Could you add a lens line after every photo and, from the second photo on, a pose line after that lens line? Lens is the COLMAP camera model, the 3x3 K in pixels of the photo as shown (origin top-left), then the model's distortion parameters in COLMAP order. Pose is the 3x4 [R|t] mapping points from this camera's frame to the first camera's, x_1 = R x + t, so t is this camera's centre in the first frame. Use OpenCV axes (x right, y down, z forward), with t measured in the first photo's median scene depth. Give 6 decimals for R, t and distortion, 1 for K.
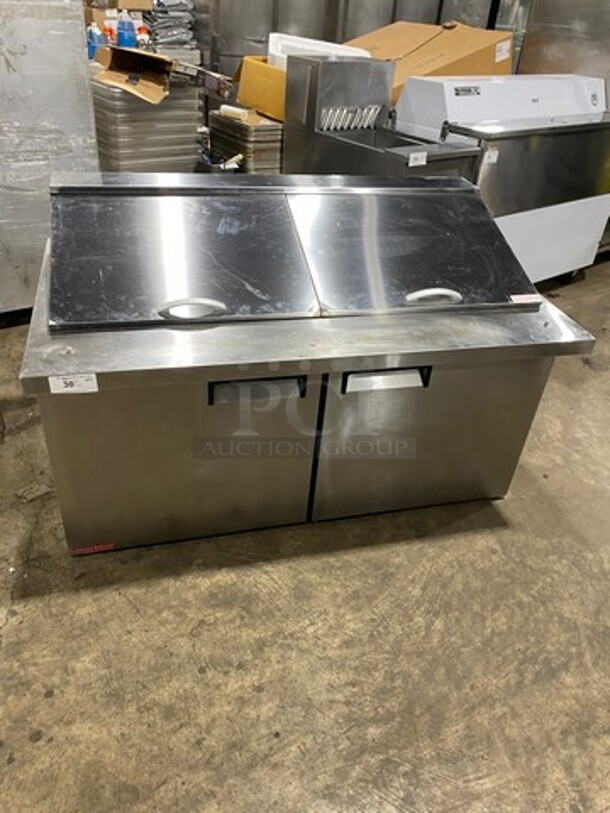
lens RADIAL K [[605.7, 0, 309.2], [0, 605.7, 404.0], [0, 0, 1]] dist [0.002509, 0.002054]
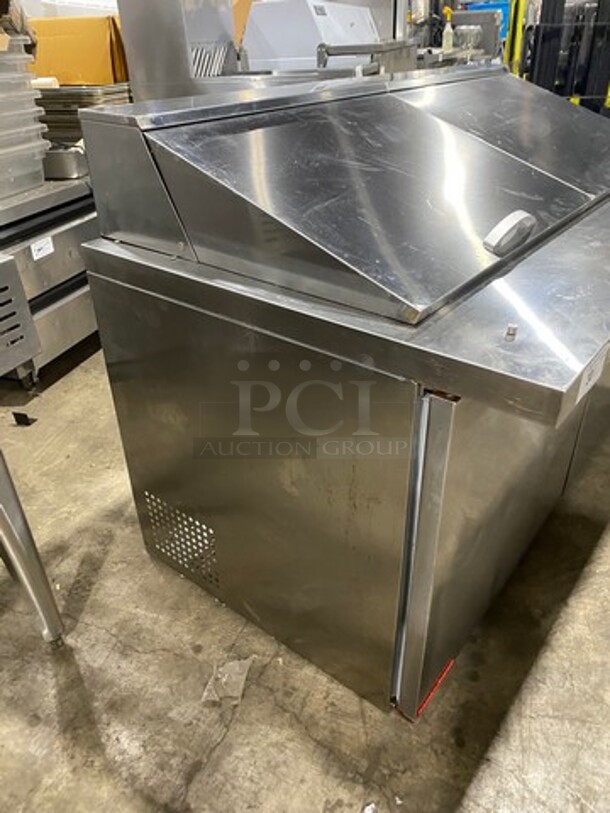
lens RADIAL K [[605.7, 0, 309.2], [0, 605.7, 404.0], [0, 0, 1]] dist [0.002509, 0.002054]
pose [[0.792198, -0.397369, 0.463164, -0.669887], [0.411124, 0.908392, 0.076161, -0.122512], [-0.450999, 0.130083, 0.882994, 0.525320]]
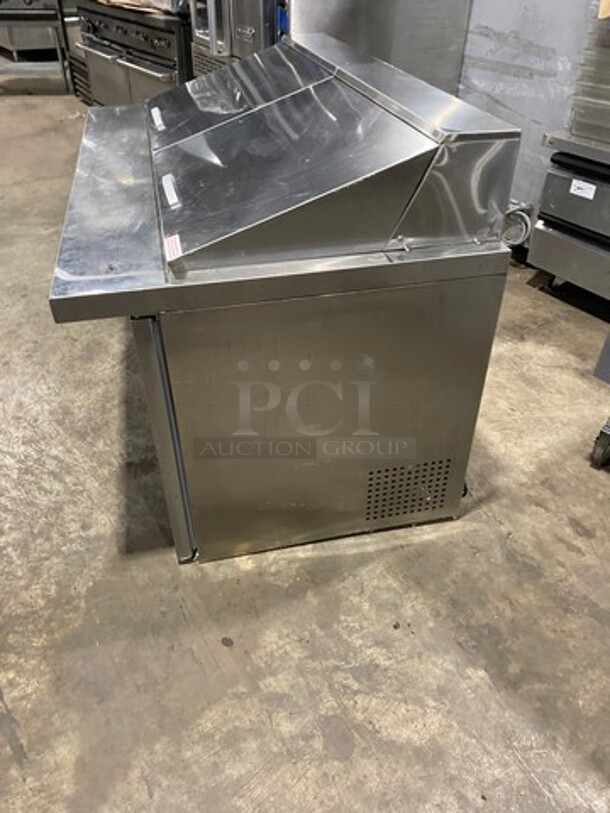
lens RADIAL K [[605.7, 0, 309.2], [0, 605.7, 404.0], [0, 0, 1]] dist [0.002509, 0.002054]
pose [[-0.014075, 0.545072, -0.838271, 1.011853], [-0.581572, 0.677499, 0.450298, -0.447557], [0.813373, 0.493853, 0.307463, 1.066142]]
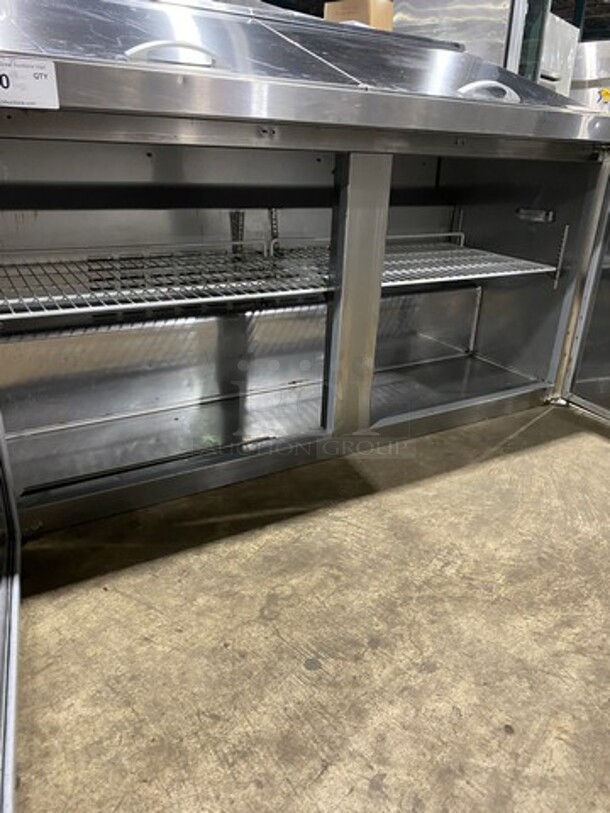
lens RADIAL K [[605.7, 0, 309.2], [0, 605.7, 404.0], [0, 0, 1]] dist [0.002509, 0.002054]
pose [[0.959038, -0.143021, 0.244524, -0.253053], [0.186793, 0.968220, -0.166306, 0.283911], [-0.212968, 0.205169, 0.955275, 0.418832]]
